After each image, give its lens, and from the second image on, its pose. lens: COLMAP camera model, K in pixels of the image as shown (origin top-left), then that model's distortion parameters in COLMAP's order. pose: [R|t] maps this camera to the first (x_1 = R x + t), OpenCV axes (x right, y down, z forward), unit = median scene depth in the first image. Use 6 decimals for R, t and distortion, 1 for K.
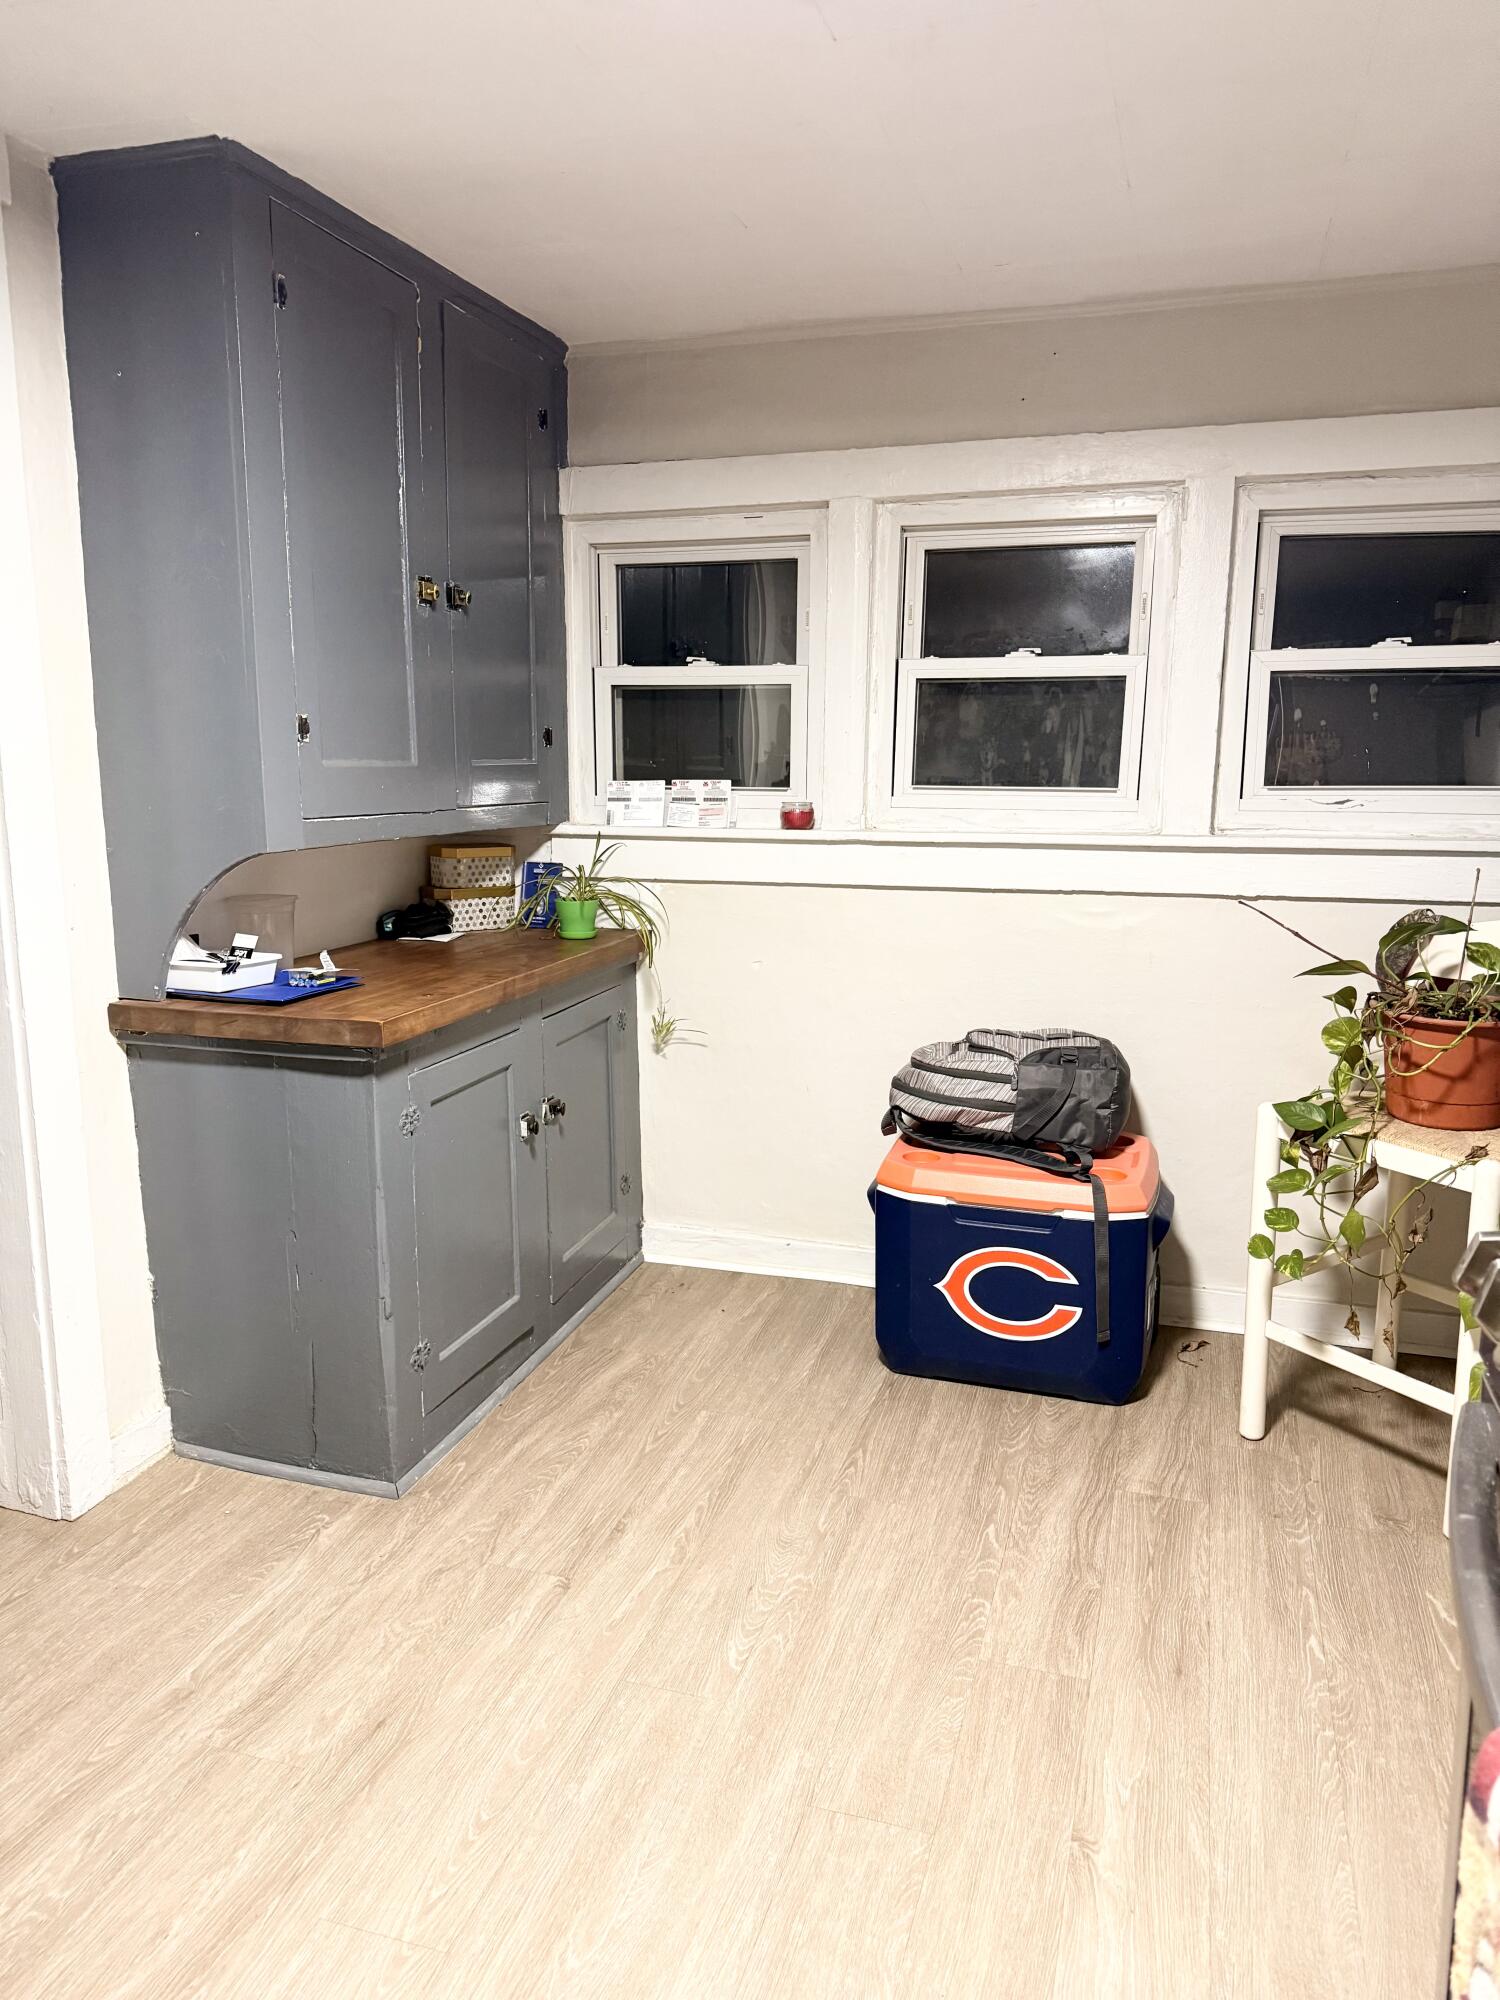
lens RADIAL K [[1375.3, 0, 750.0], [0, 1375.3, 1000.0], [0, 0, 1]] dist [-0.007801, -0.002278]
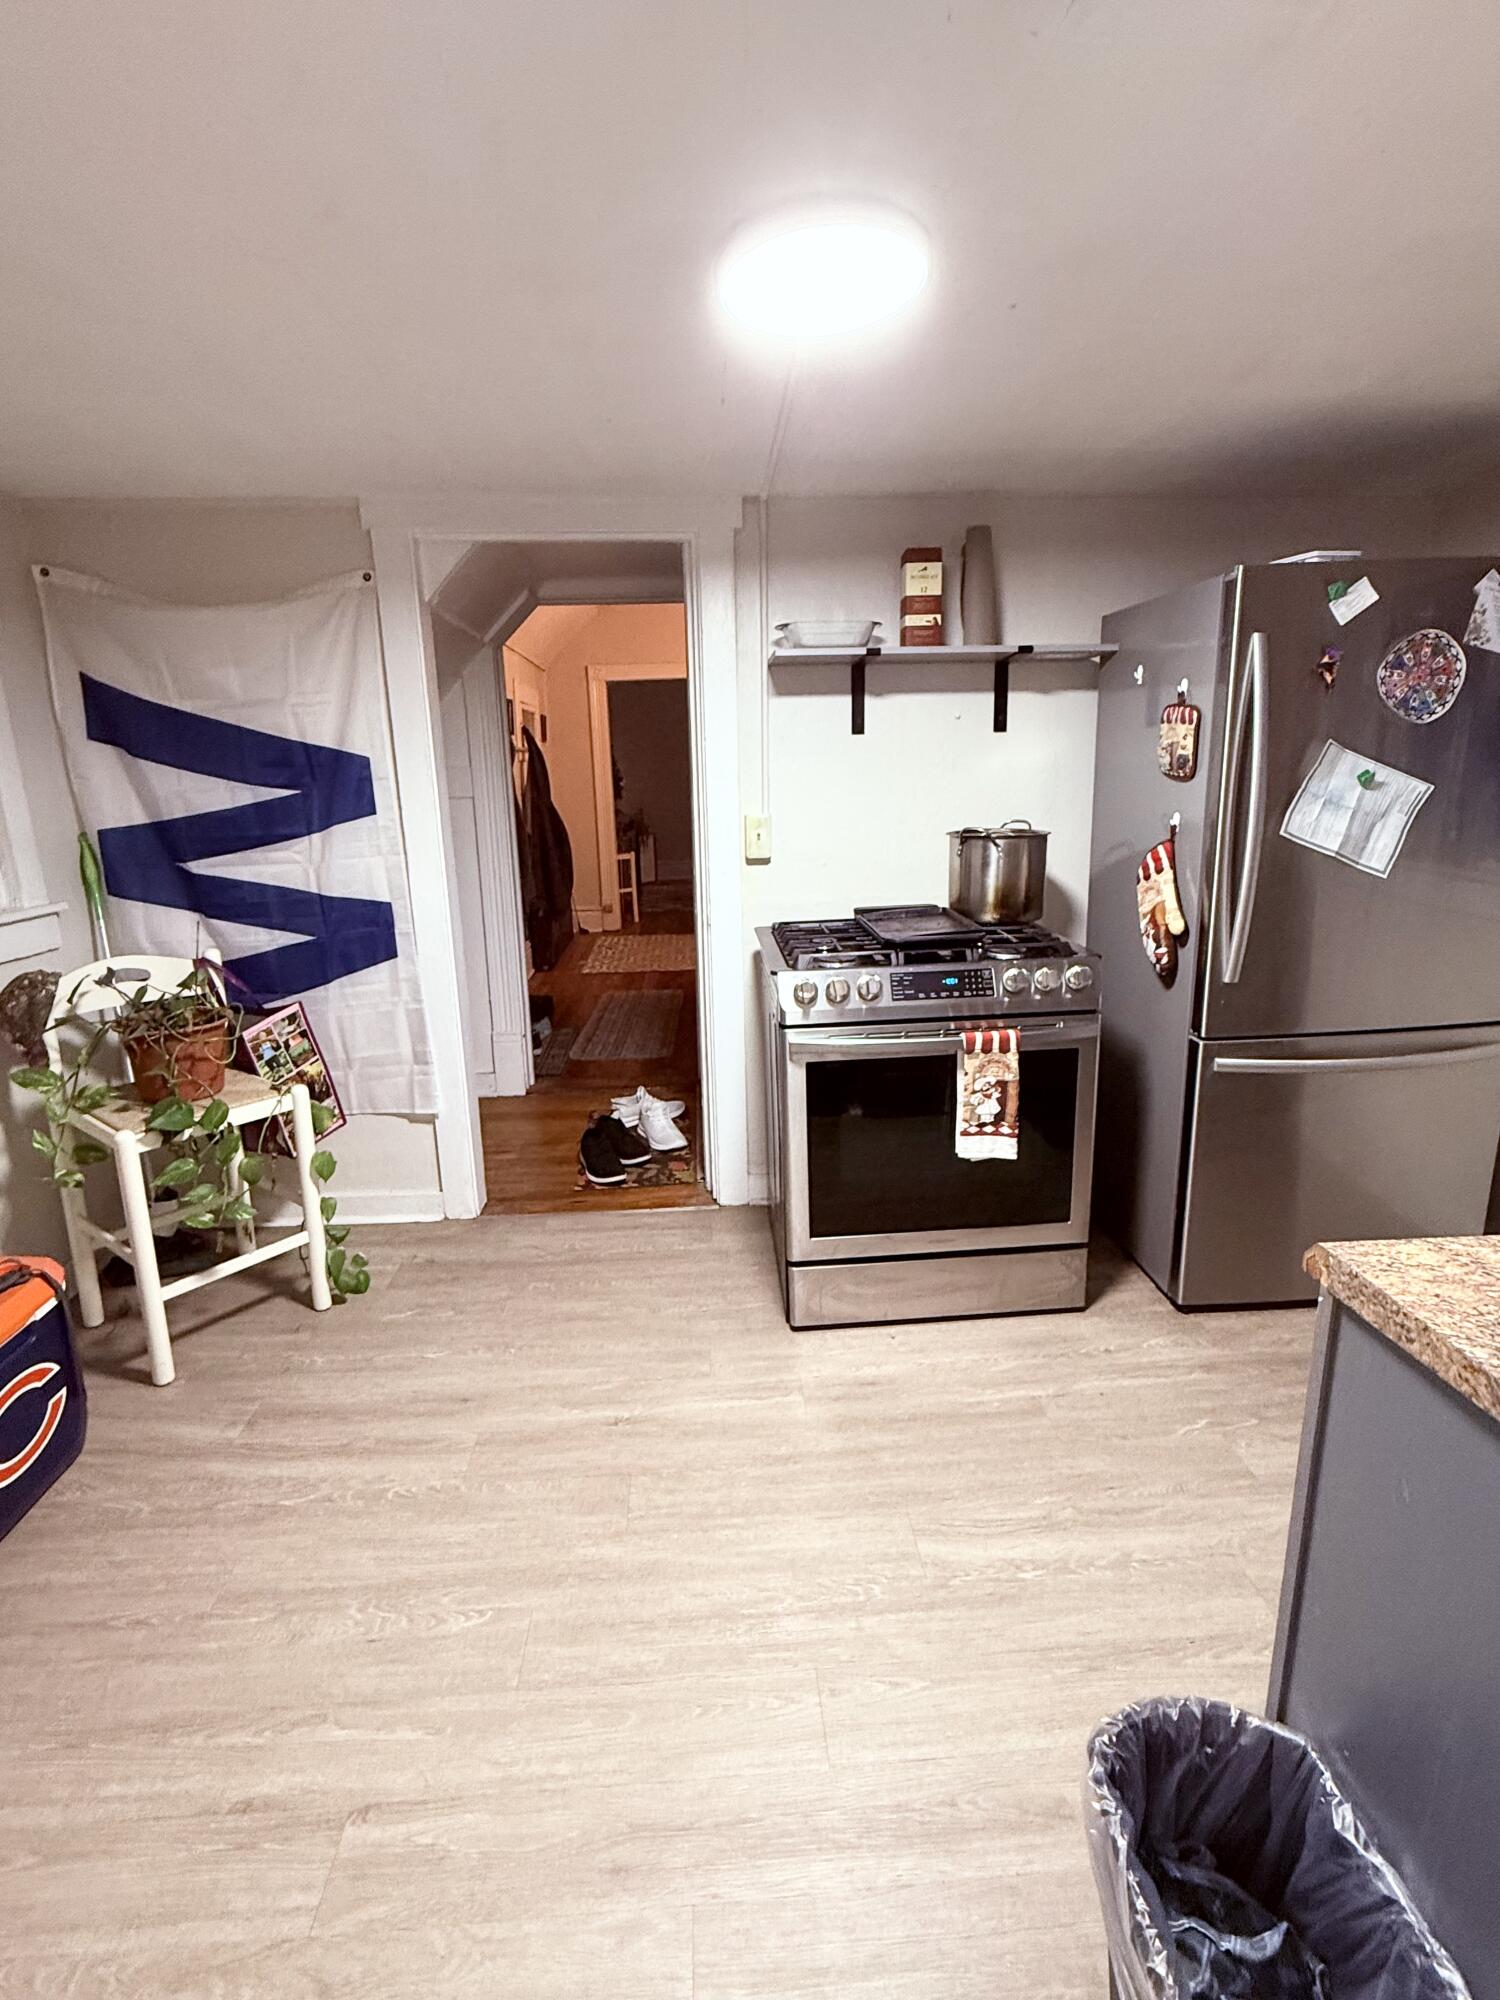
lens RADIAL K [[950.7, 0, 750.0], [0, 950.7, 1000.0], [0, 0, 1]] dist [-0.001171, -0.000445]
pose [[-0.337772, -0.219634, 0.915244, -0.670104], [0.192948, 0.935585, 0.295723, -0.209421], [-0.921239, 0.276481, -0.273636, 0.779280]]
